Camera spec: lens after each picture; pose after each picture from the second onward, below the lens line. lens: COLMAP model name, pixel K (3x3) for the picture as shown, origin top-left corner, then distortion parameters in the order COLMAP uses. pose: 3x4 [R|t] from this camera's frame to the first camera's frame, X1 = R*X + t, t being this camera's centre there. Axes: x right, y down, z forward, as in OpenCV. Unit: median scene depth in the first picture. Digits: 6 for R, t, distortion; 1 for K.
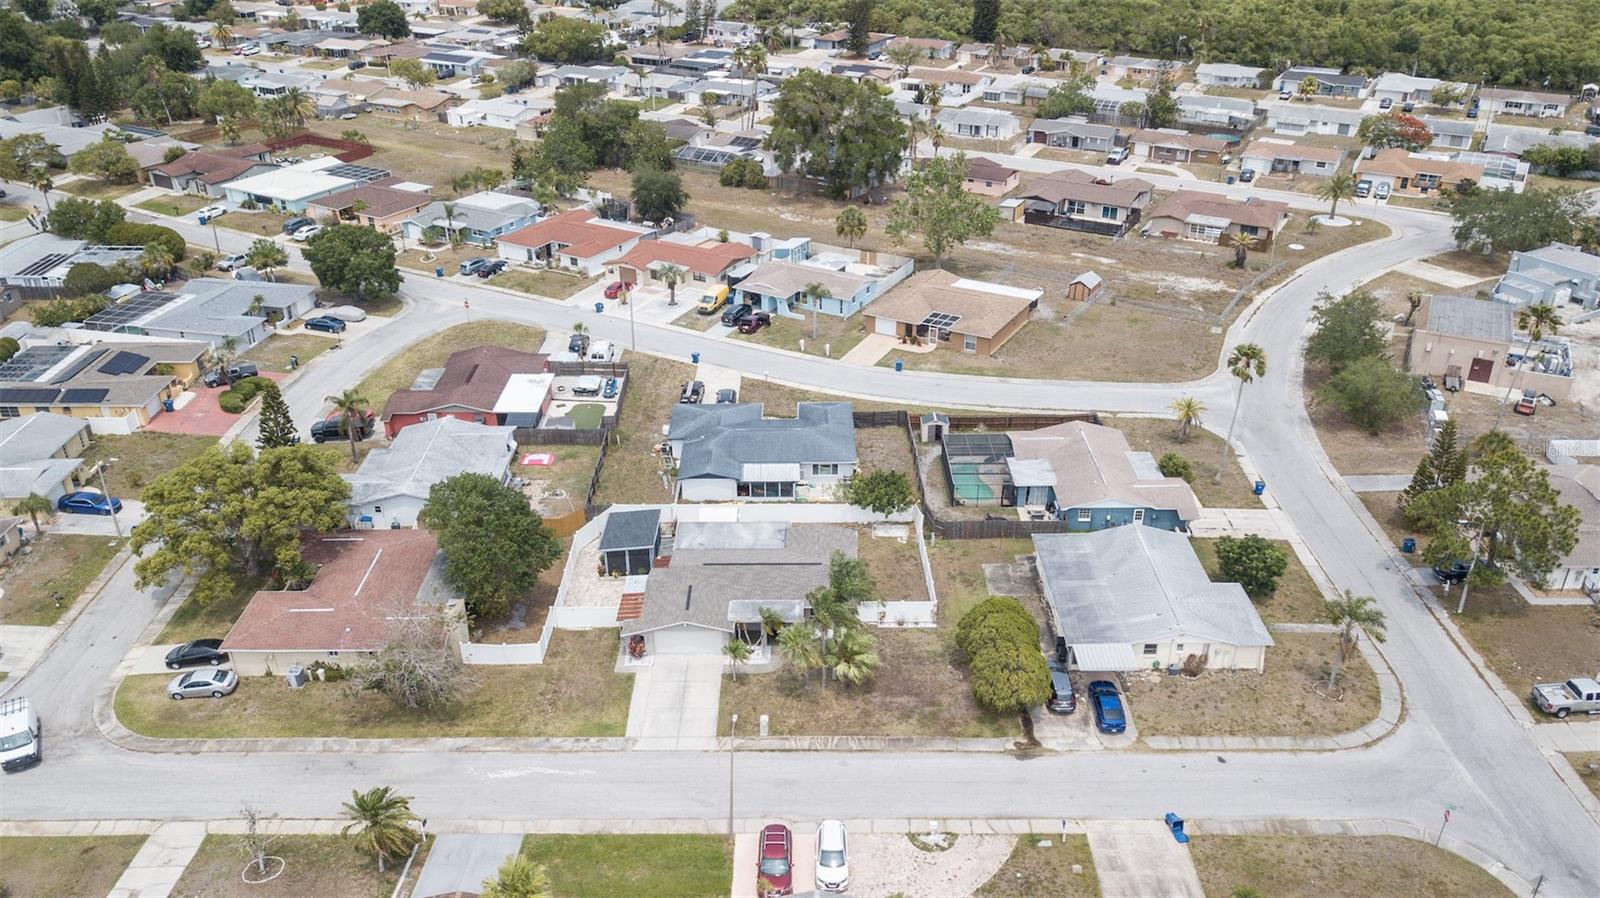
lens RADIAL K [[1302.1, 0, 800.0], [0, 1302.1, 449.0], [0, 0, 1]] dist [0.143644, -0.435158]
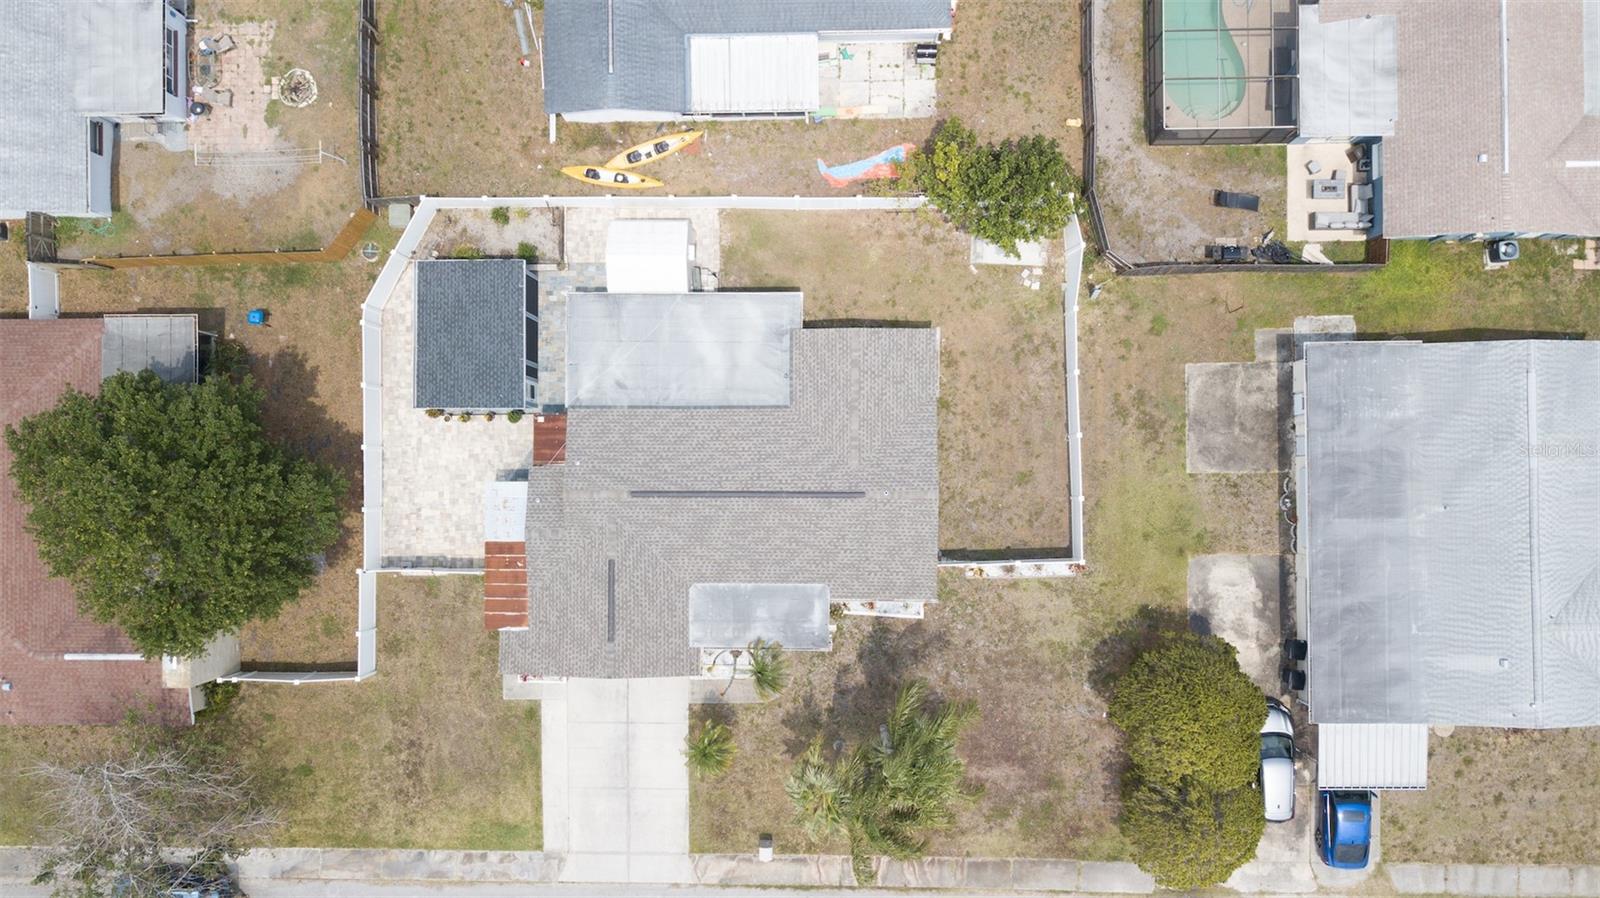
lens RADIAL K [[1280.6, 0, 800.0], [0, 1280.6, 449.0], [0, 0, 1]] dist [0.015094, 0.007379]
pose [[0.999675, -0.005627, -0.024881, 0.003600], [0.024705, 0.456656, 0.889300, -0.339006], [0.006358, -0.889626, 0.456646, 0.747402]]
